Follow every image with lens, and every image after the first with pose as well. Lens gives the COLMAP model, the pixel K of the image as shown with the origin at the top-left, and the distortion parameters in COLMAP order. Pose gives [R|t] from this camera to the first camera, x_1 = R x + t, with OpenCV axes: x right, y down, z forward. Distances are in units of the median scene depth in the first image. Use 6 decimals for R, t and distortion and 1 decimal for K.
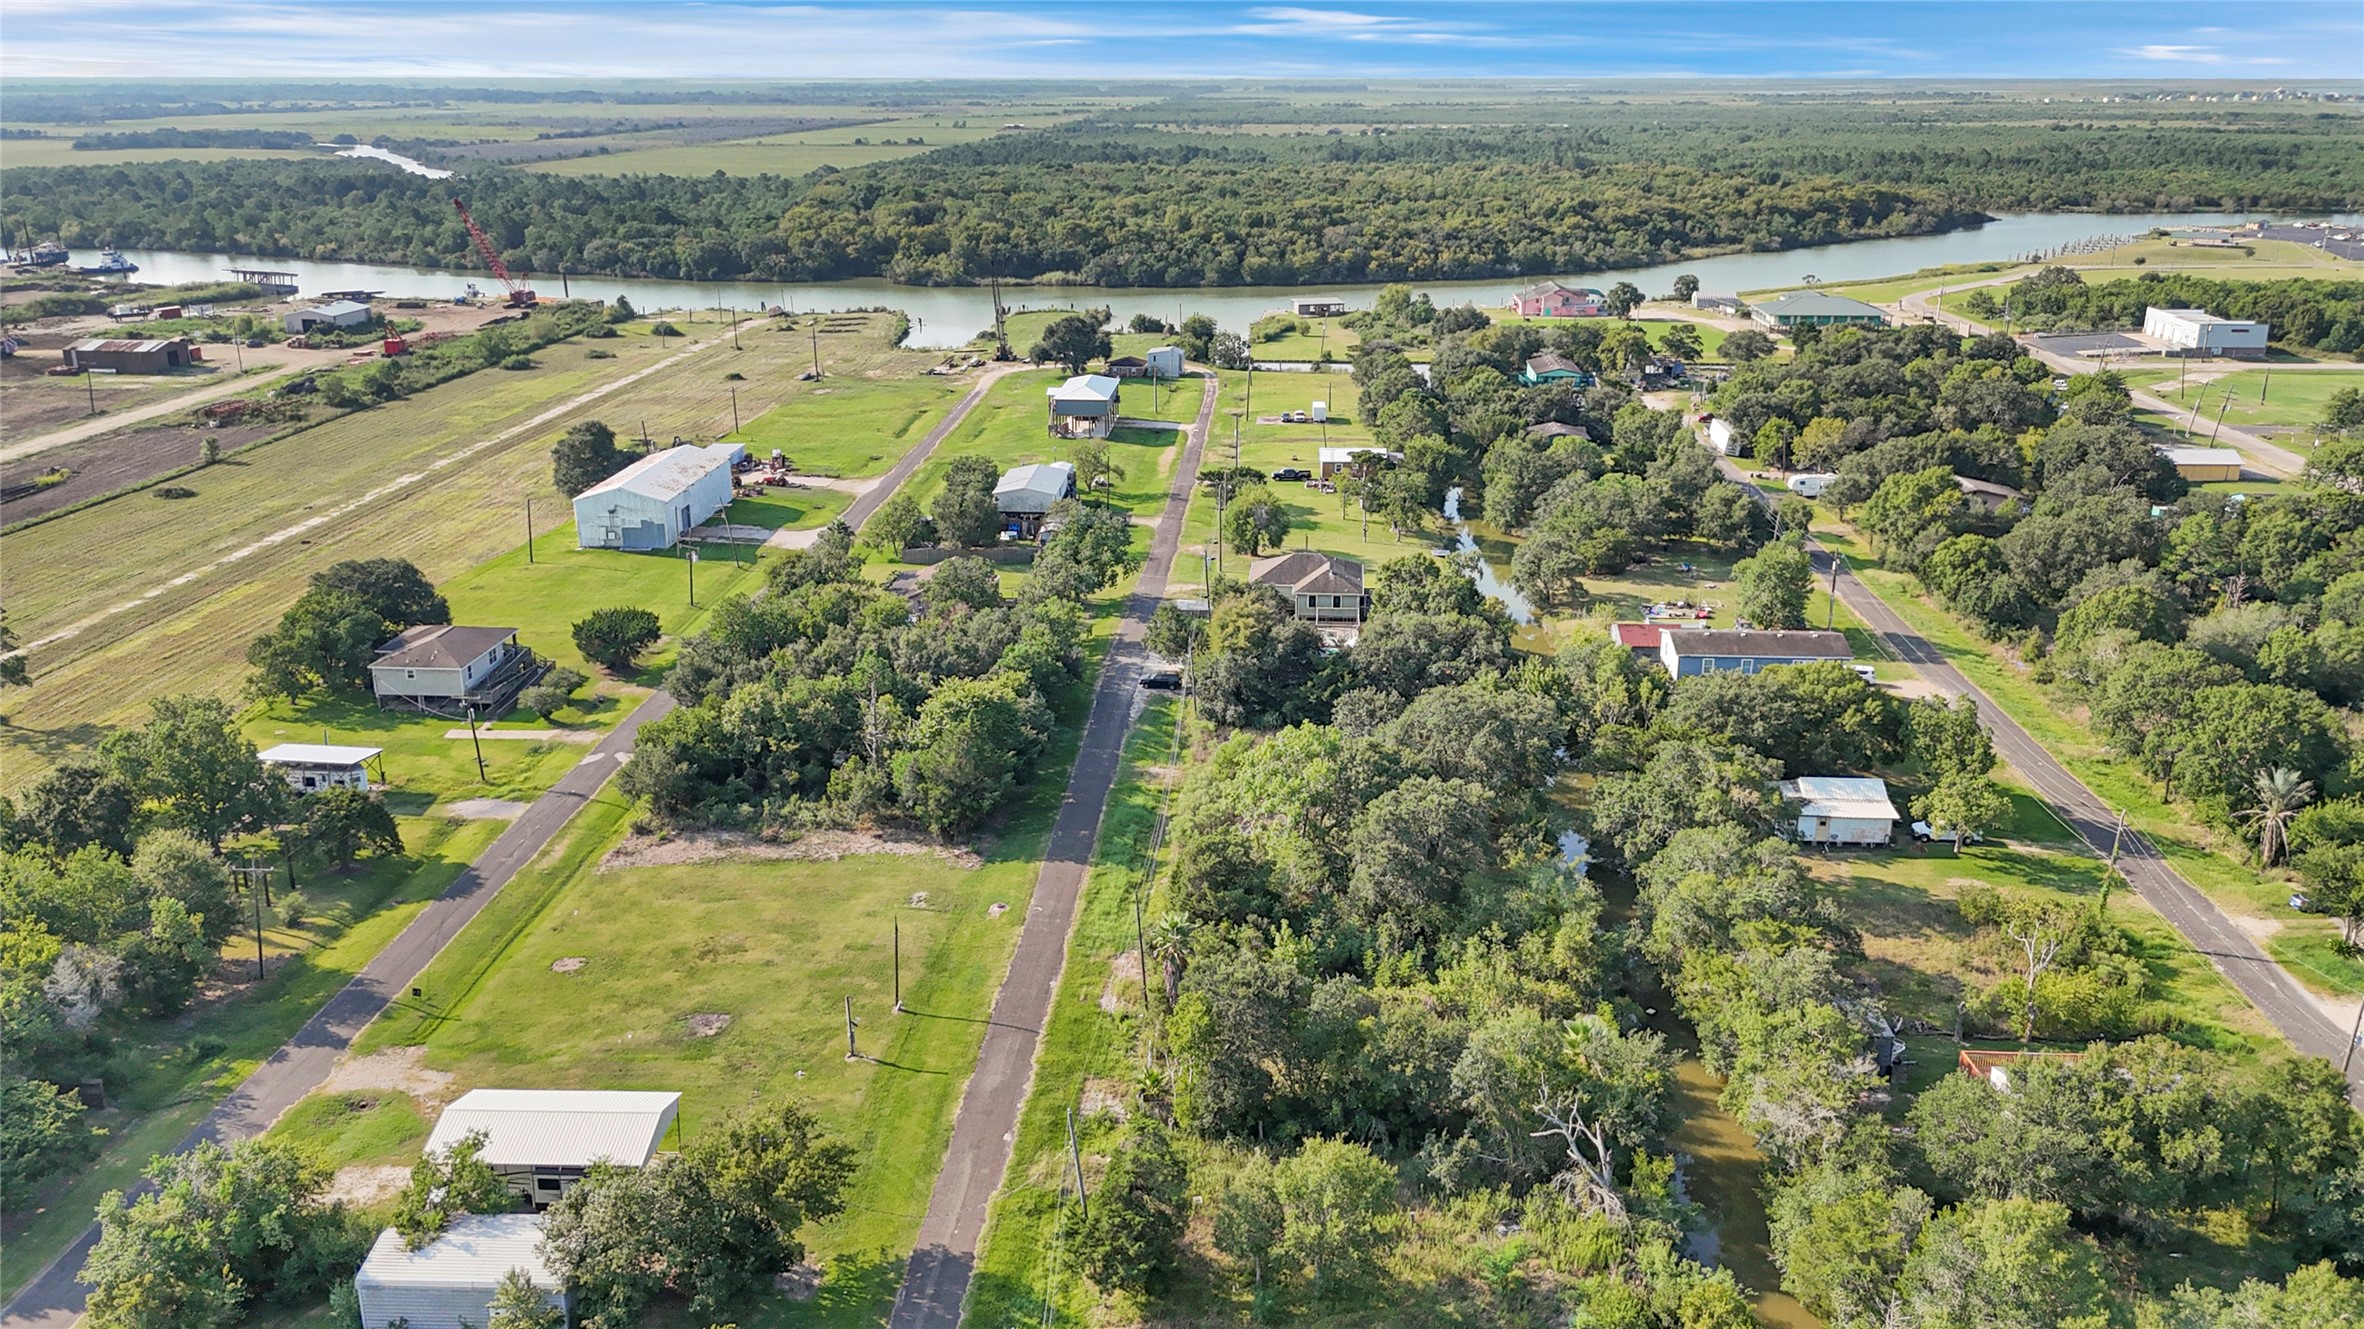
lens RADIAL K [[1868.5, 0, 1182.0], [0, 1868.5, 664.5], [0, 0, 1]] dist [0.086795, -0.115437]
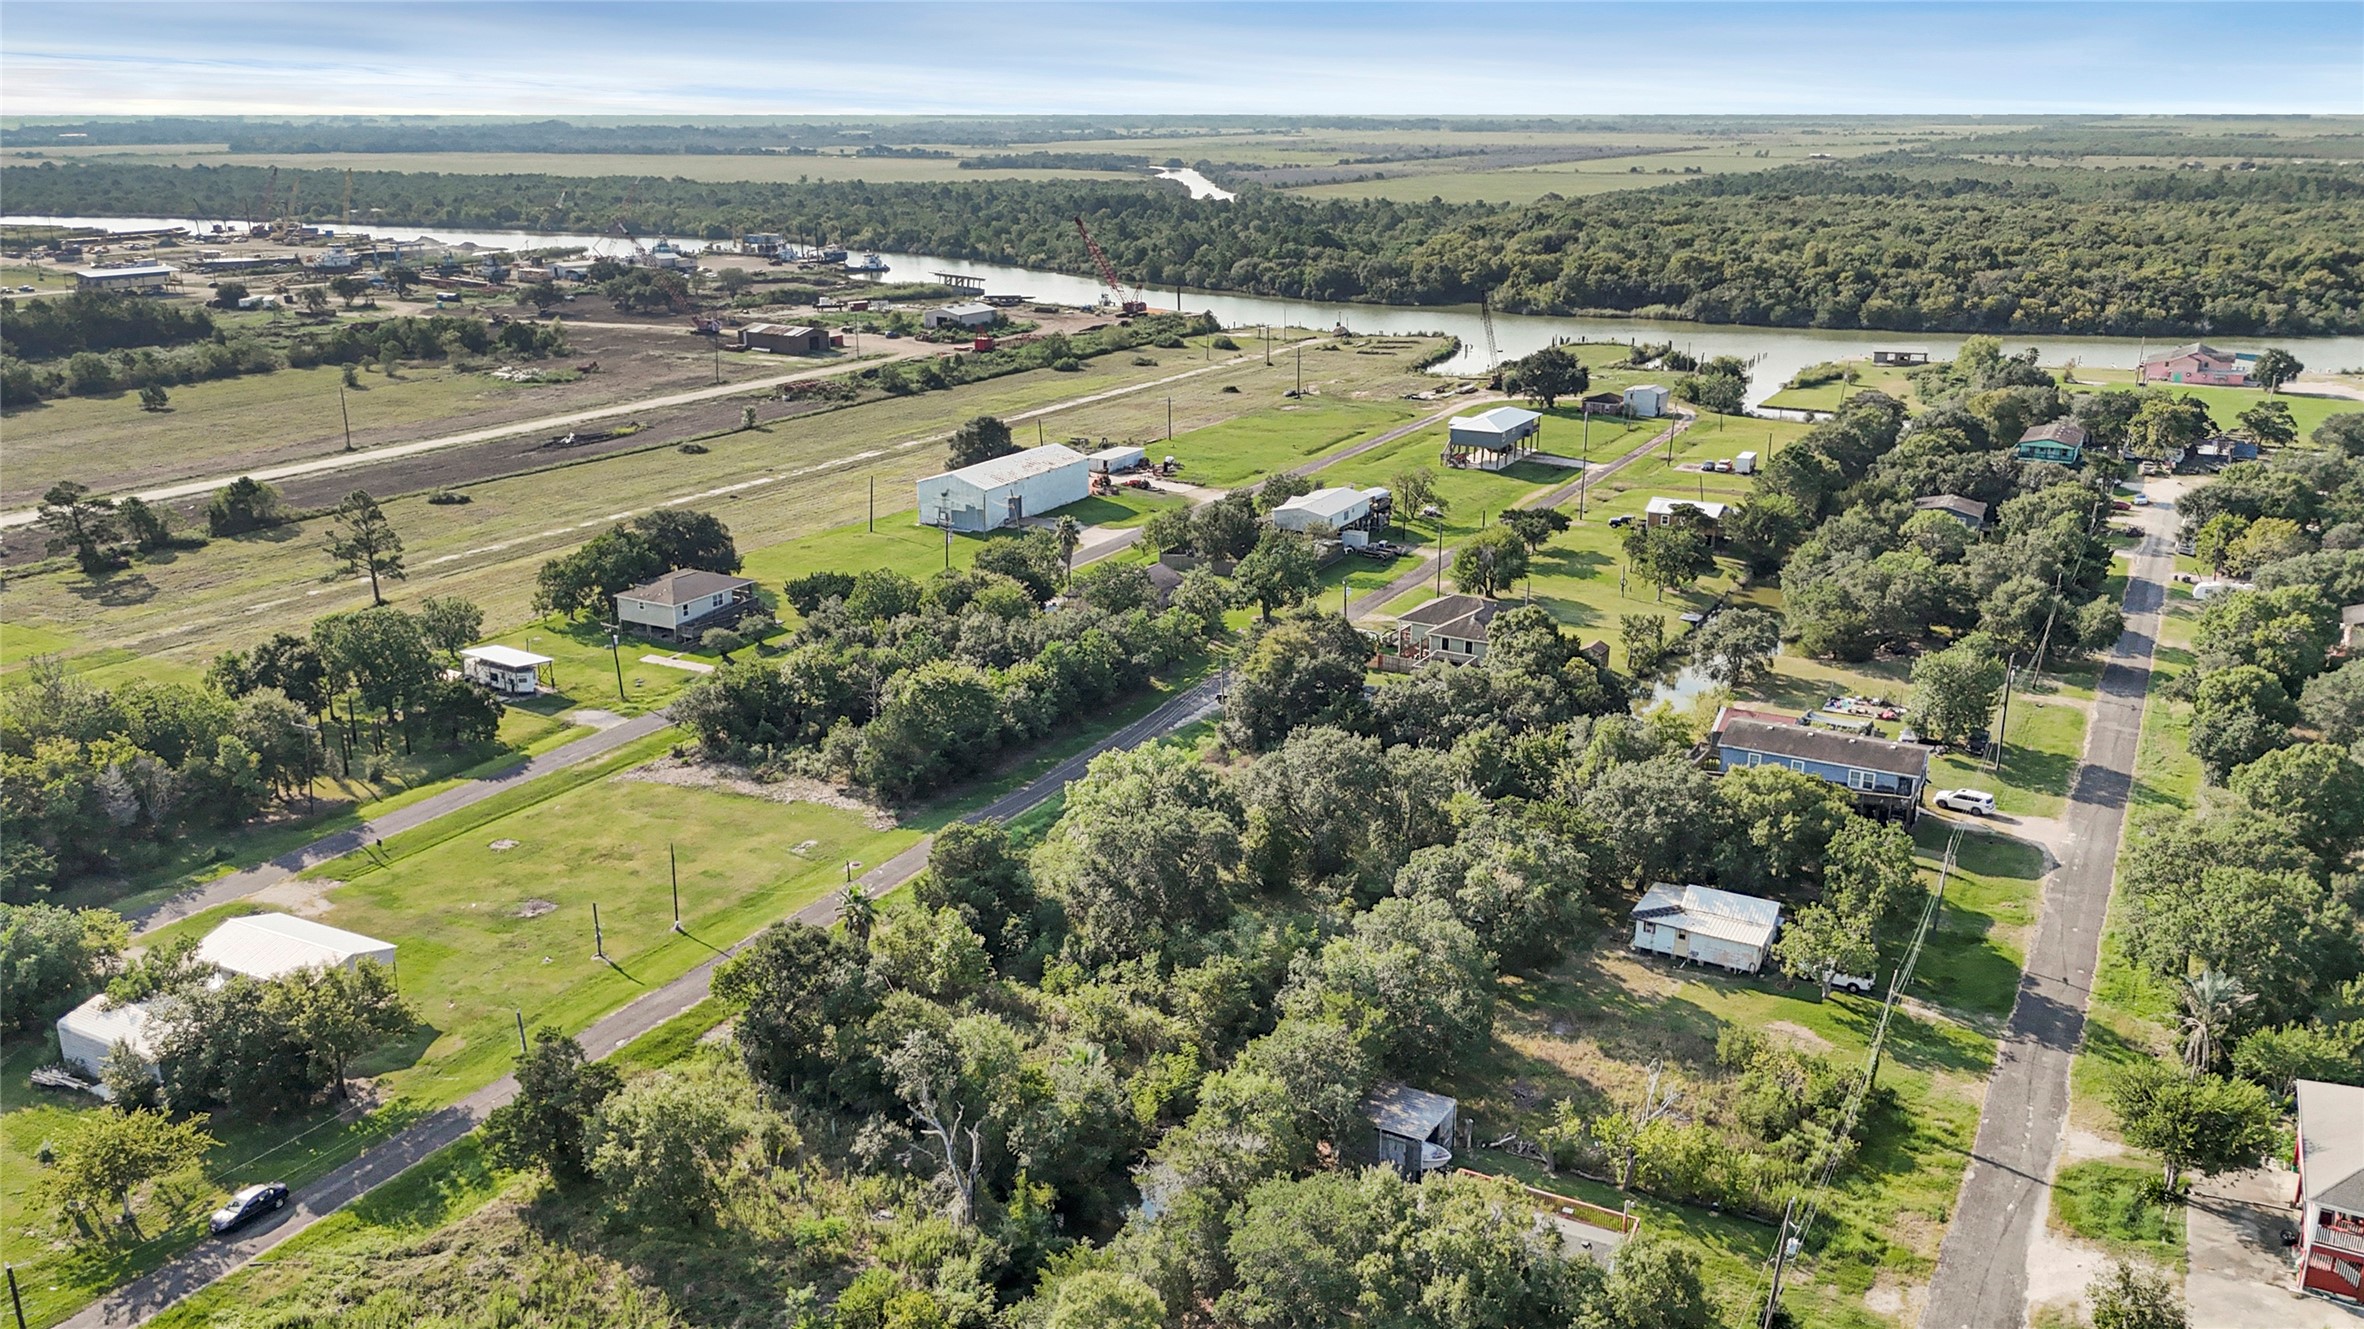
lens RADIAL K [[1868.5, 0, 1182.0], [0, 1868.5, 664.5], [0, 0, 1]] dist [0.086795, -0.115437]
pose [[0.901807, 0.128965, -0.412447, 0.185846], [-0.134365, 0.990802, 0.016020, -0.010773], [0.410719, 0.040972, 0.910841, 0.026850]]
